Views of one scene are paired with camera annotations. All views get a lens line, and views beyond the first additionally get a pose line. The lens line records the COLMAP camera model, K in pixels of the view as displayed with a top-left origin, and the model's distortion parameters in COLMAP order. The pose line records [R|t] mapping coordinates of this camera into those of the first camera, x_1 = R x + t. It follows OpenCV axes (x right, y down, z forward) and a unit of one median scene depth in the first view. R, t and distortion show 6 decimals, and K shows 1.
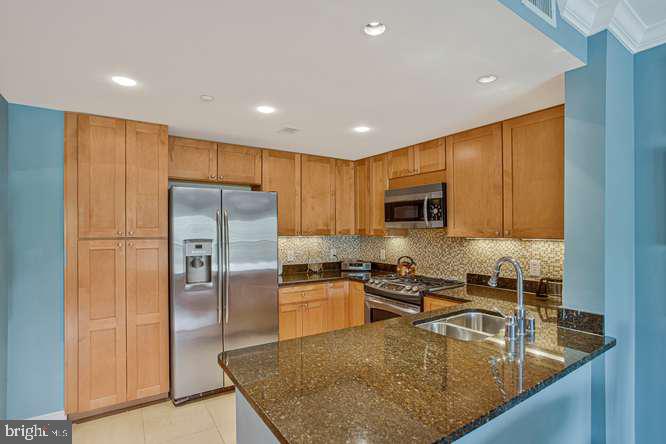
lens RADIAL K [[339.8, 0, 331.6], [0, 339.8, 235.2], [0, 0, 1]] dist [-0.046817, 0.010703]
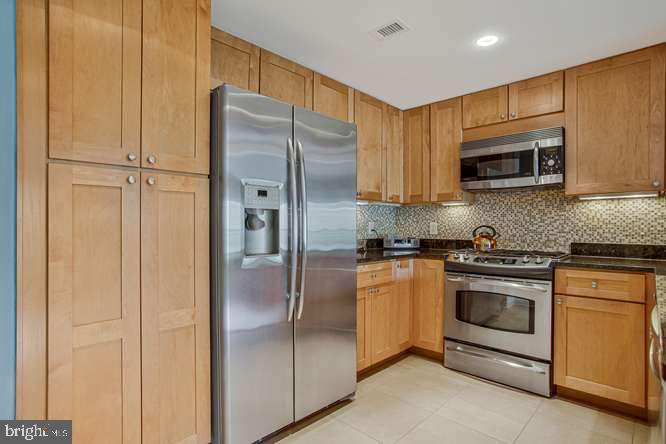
lens RADIAL K [[339.8, 0, 343.5], [0, 339.8, 239.3], [0, 0, 1]] dist [-0.046817, 0.010703]
pose [[0.976014, -0.007036, 0.217594, -0.369759], [0.001489, 0.999670, 0.025647, 0.095007], [-0.217703, -0.024708, 0.975702, 0.366920]]
